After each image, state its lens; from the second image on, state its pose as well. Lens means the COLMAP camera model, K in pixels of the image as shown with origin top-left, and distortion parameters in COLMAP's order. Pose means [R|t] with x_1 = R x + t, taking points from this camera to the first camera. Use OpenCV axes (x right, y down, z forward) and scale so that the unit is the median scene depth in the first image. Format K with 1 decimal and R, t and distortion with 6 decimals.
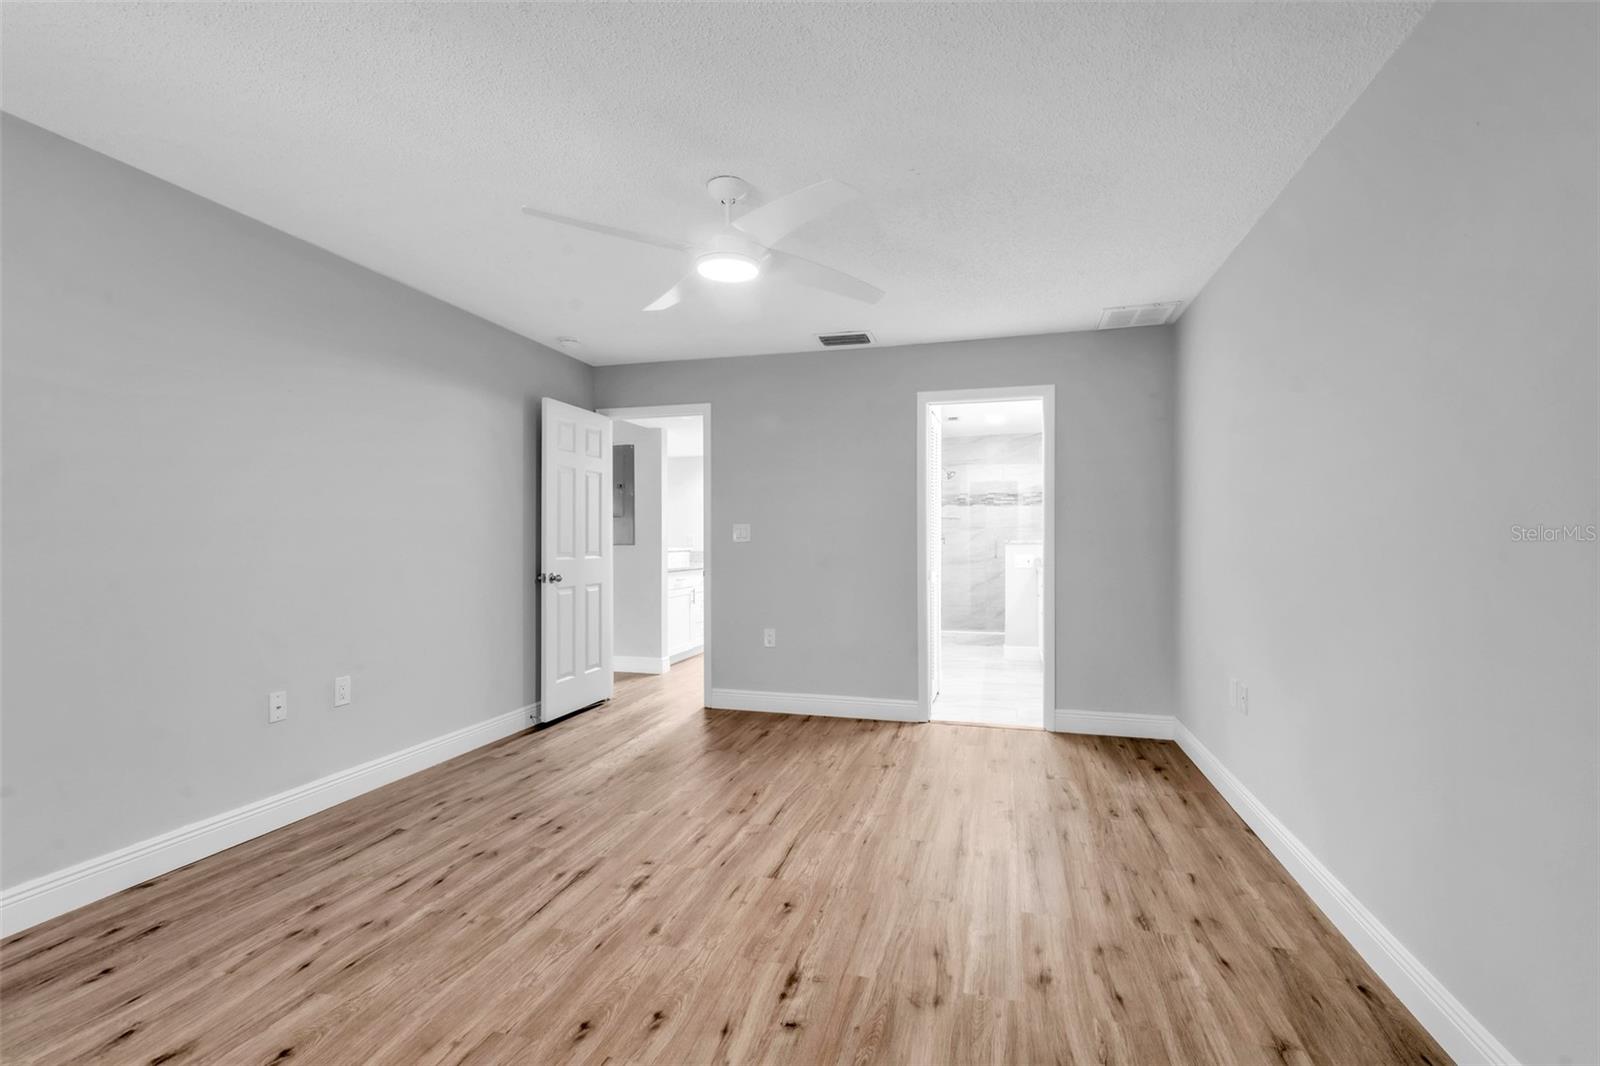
lens RADIAL K [[732.0, 0, 795.7], [0, 732.0, 524.6], [0, 0, 1]] dist [0.003043, -0.000434]
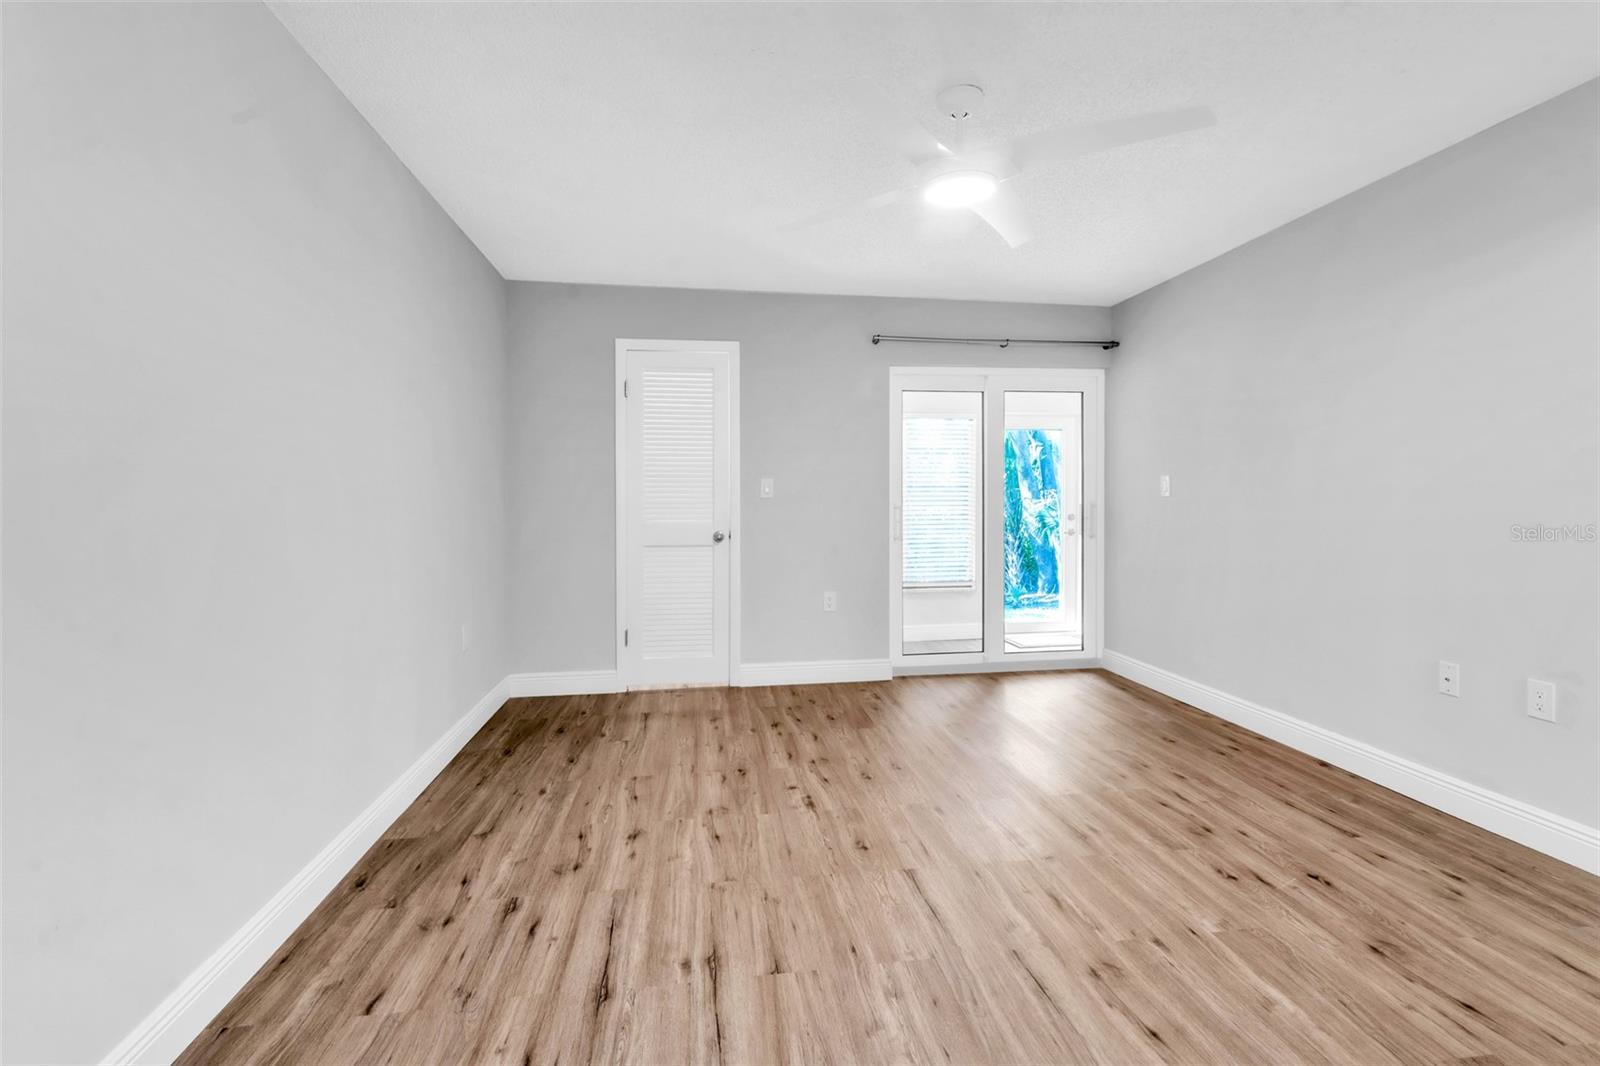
lens RADIAL K [[732.0, 0, 795.7], [0, 732.0, 524.6], [0, 0, 1]] dist [0.003043, -0.000434]
pose [[-0.917667, 0.020647, -0.396814, 0.443863], [0.013851, 0.999704, 0.019986, 0.036163], [0.397109, 0.012844, -0.917681, 1.763482]]
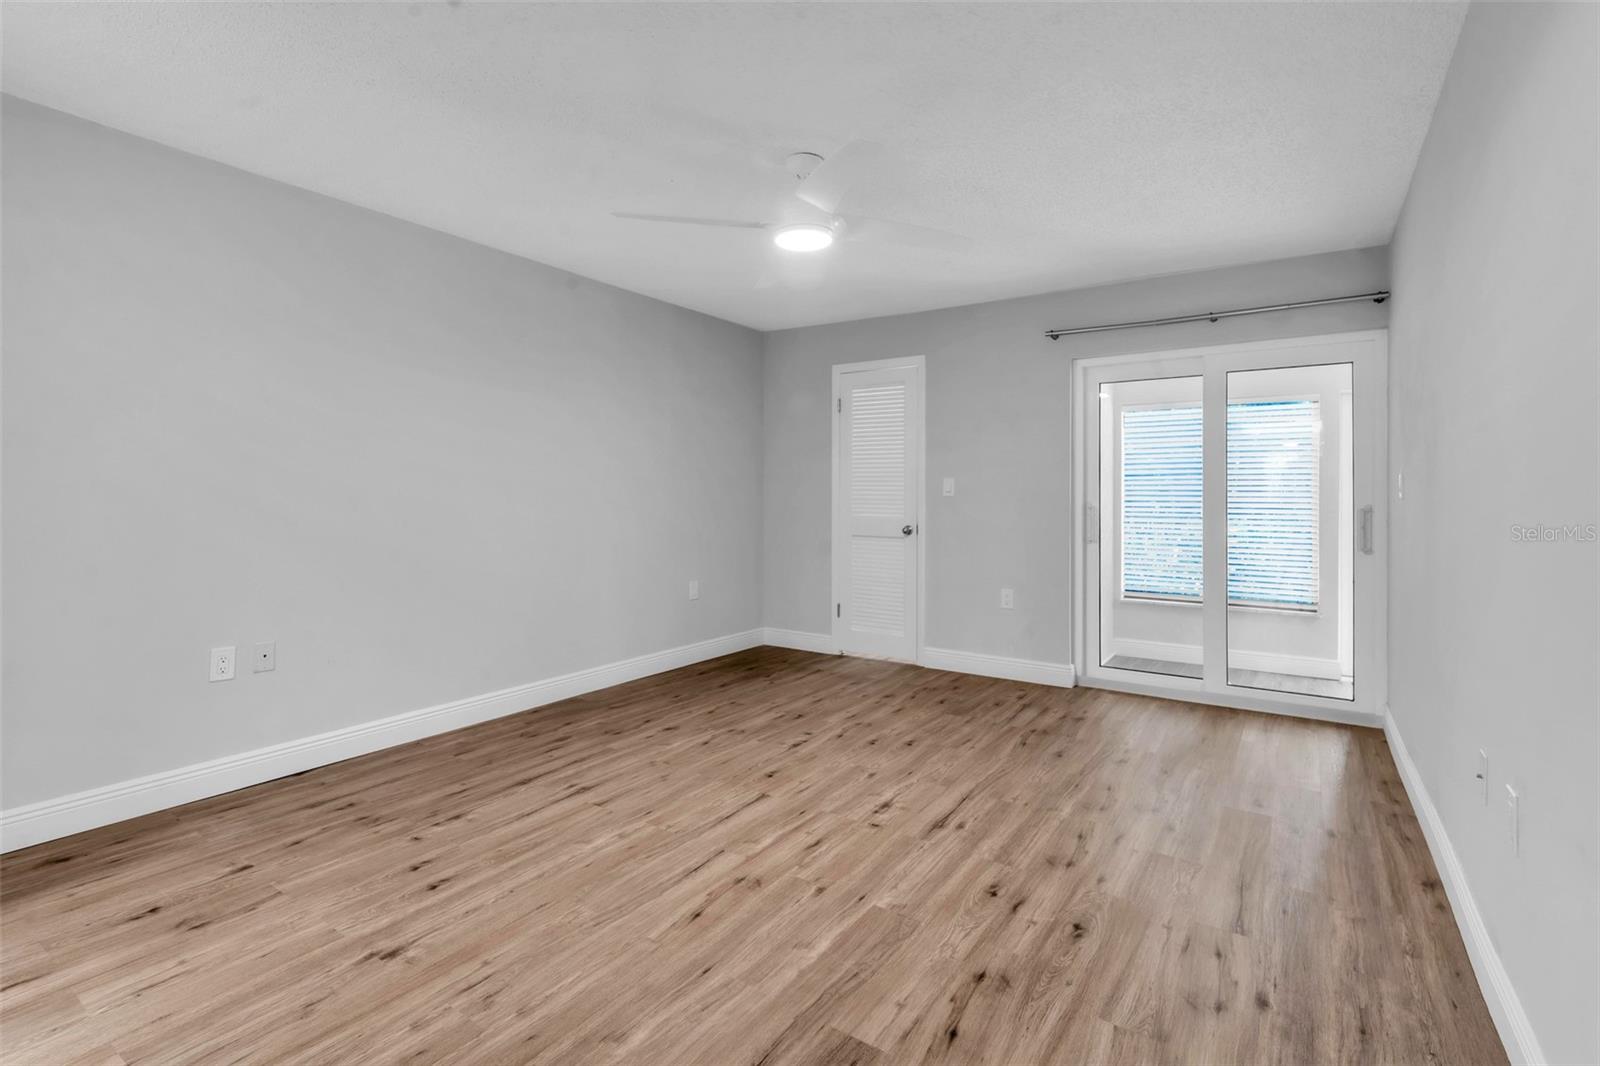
lens RADIAL K [[723.6, 0, 801.1], [0, 723.6, 520.3], [0, 0, 1]] dist [0.002342, -0.000501]
pose [[-0.950403, -0.015291, 0.310644, -0.418984], [-0.010808, 0.999811, 0.016146, 0.043265], [-0.310832, 0.011988, -0.950389, 2.025671]]
